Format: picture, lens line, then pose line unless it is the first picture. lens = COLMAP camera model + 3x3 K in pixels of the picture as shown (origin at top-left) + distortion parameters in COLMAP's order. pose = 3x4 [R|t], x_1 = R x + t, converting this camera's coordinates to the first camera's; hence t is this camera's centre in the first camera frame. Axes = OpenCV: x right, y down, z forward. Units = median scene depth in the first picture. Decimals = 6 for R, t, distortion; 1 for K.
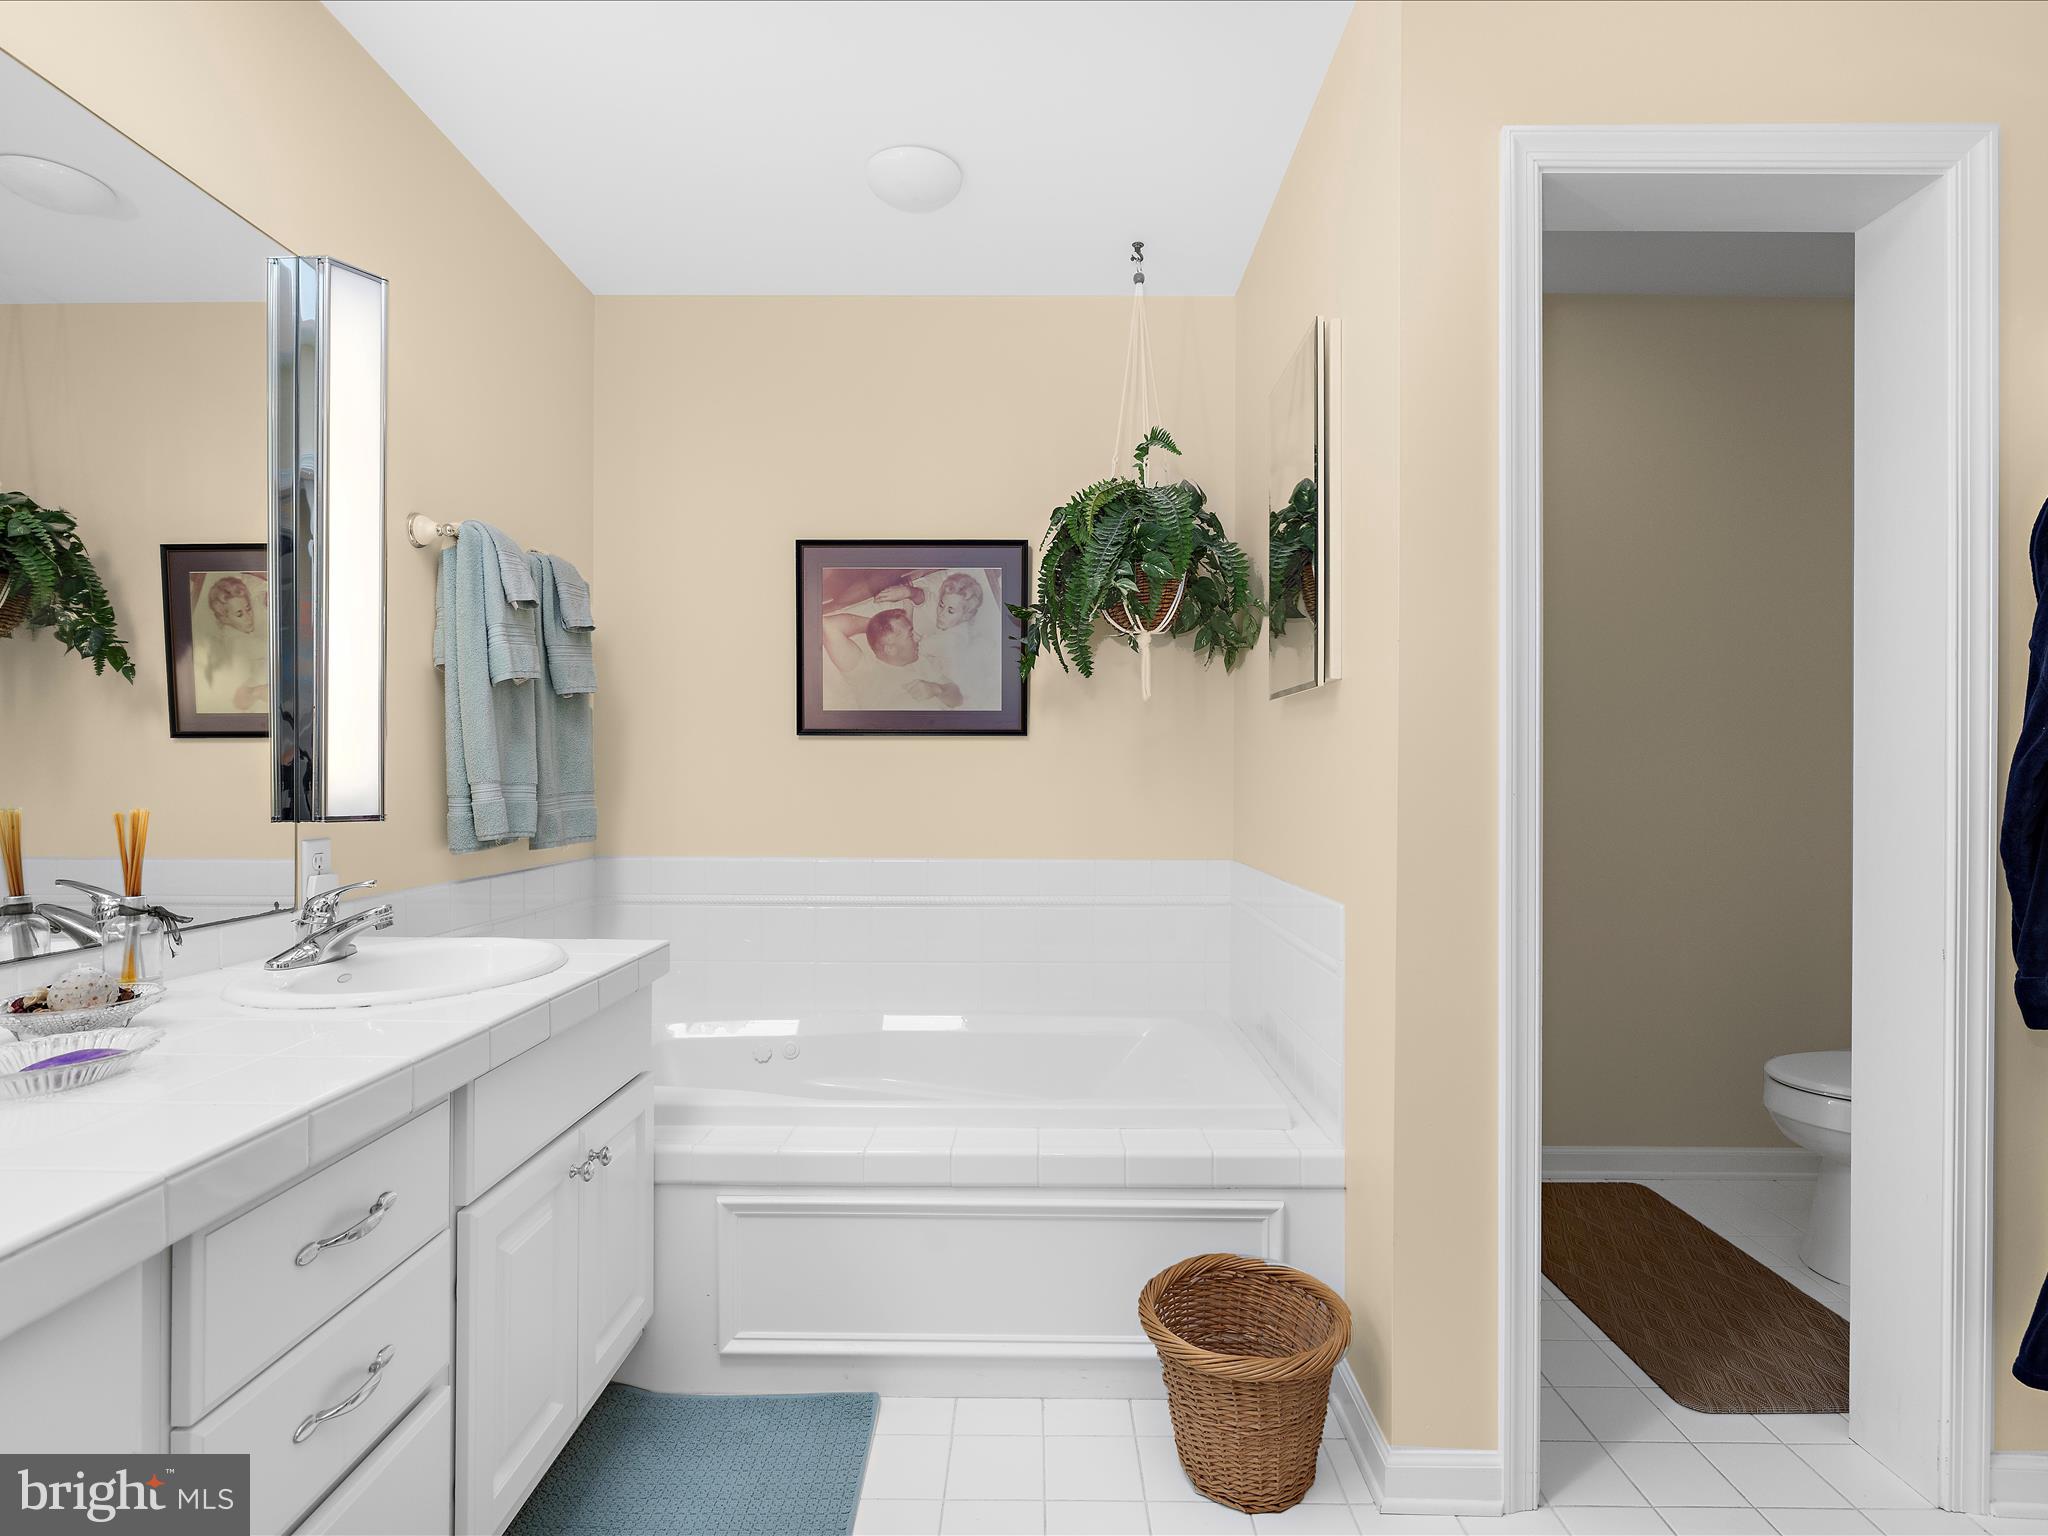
lens RADIAL K [[1014.9, 0, 1026.7], [0, 1014.9, 759.4], [0, 0, 1]] dist [-0.001492, -0.000022]
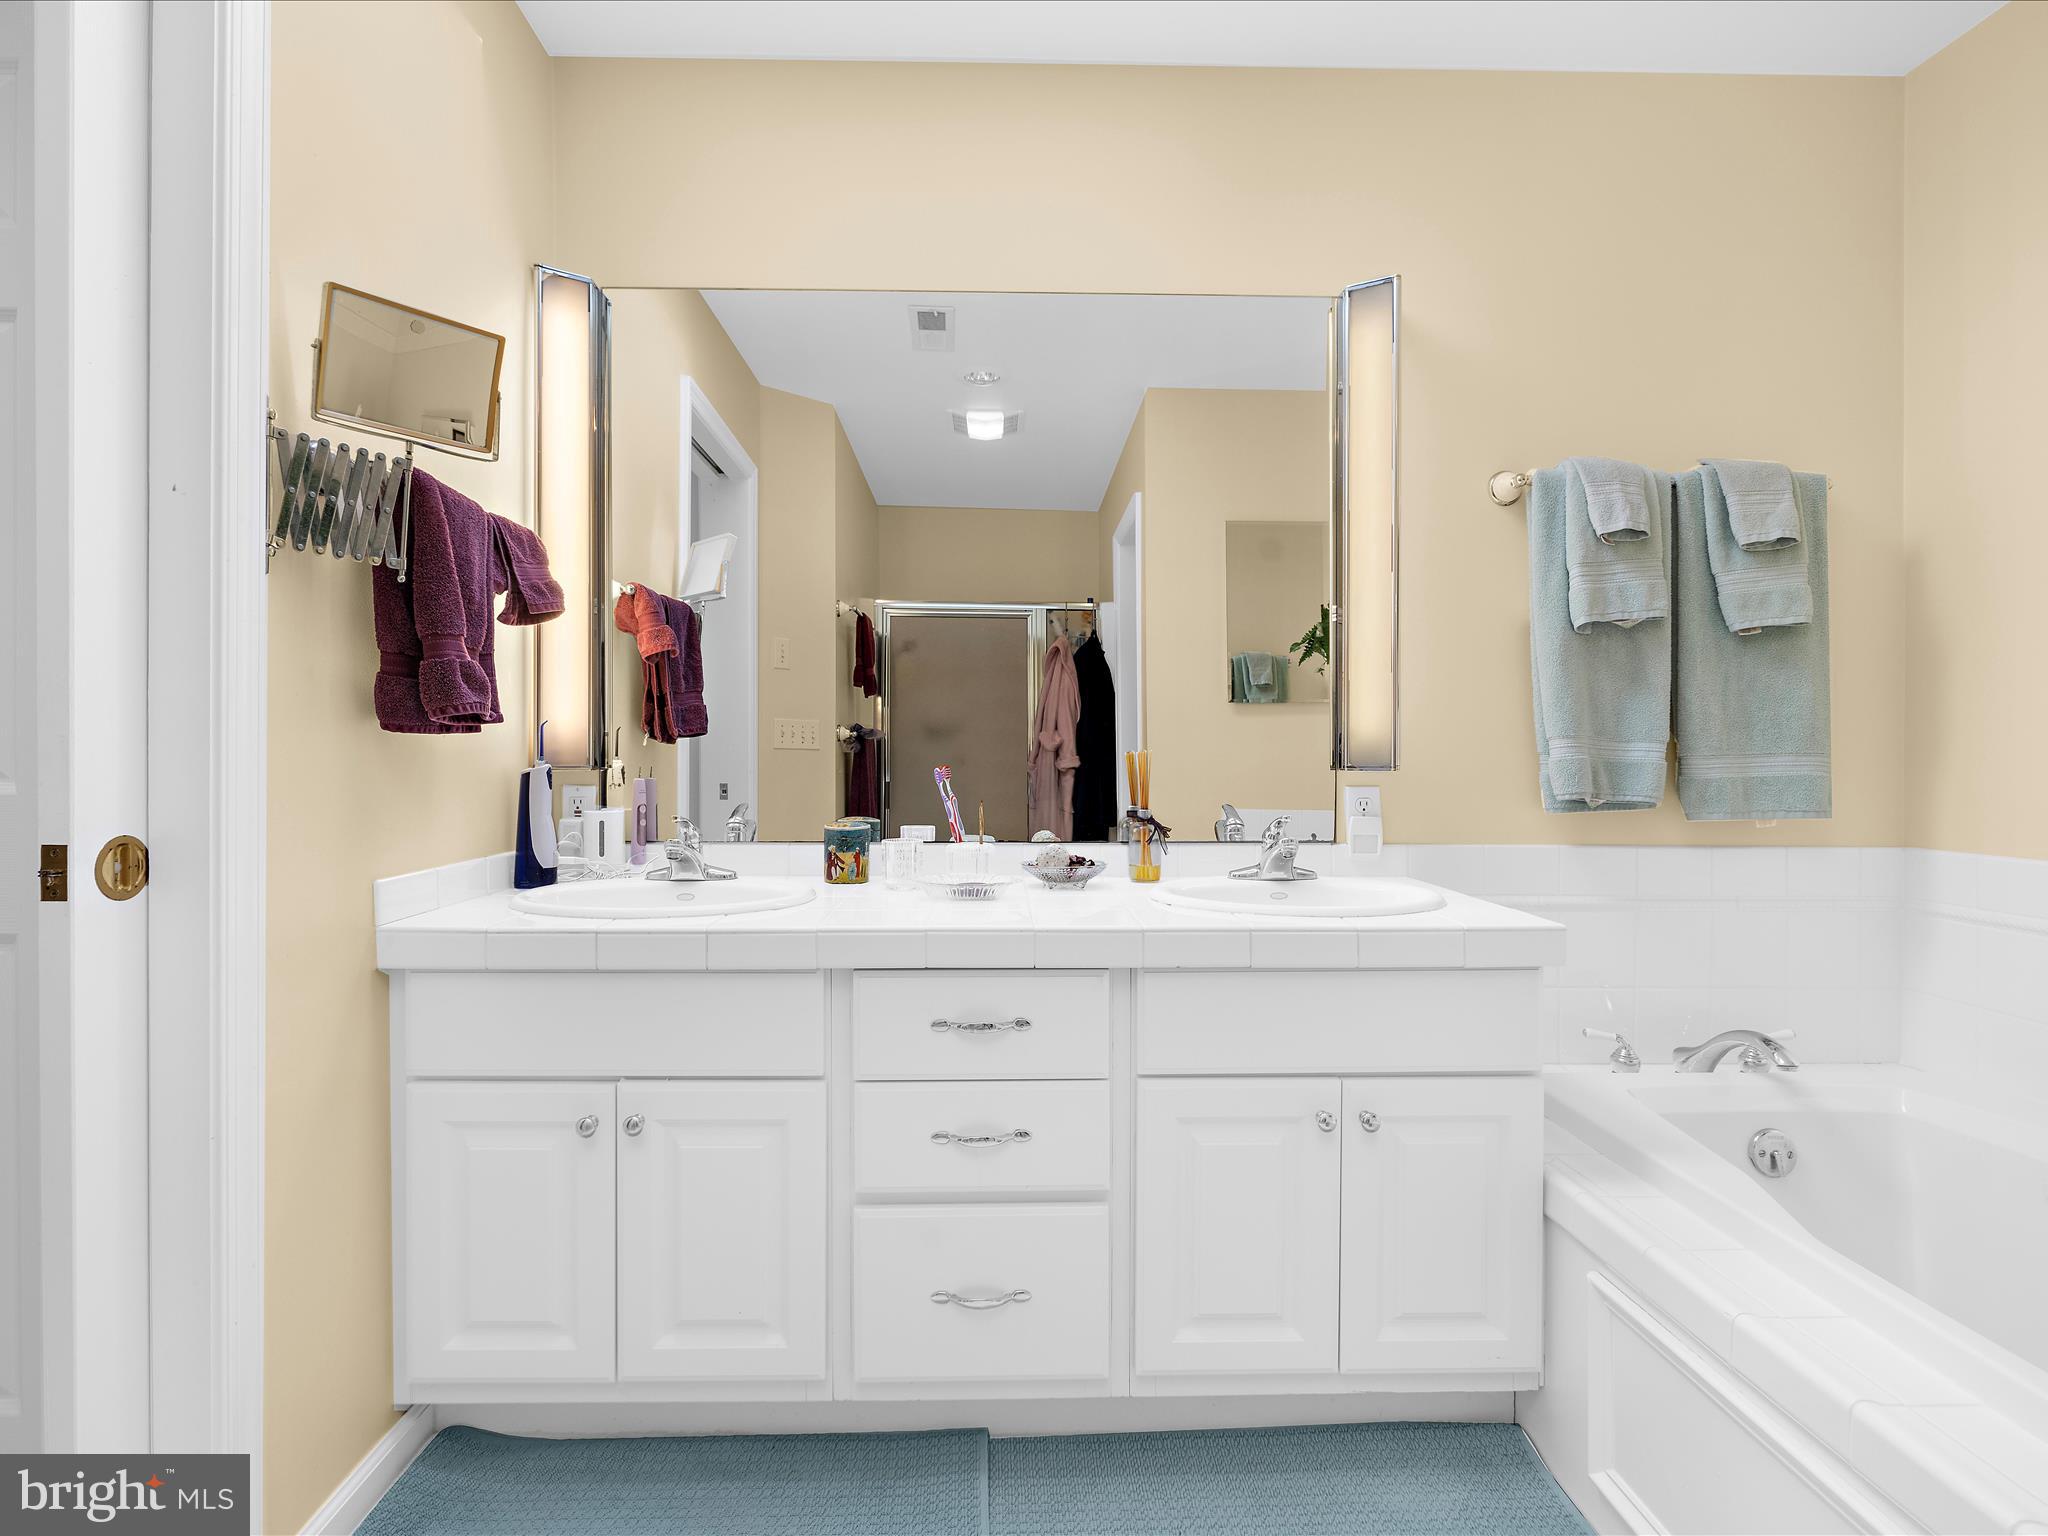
lens RADIAL K [[1014.9, 0, 1026.7], [0, 1014.9, 759.4], [0, 0, 1]] dist [-0.001492, -0.000022]
pose [[0.036686, -0.004281, -0.999318, 0.388266], [0.012673, 0.999912, -0.003818, 0.040666], [0.999246, -0.012525, 0.036737, 0.490180]]
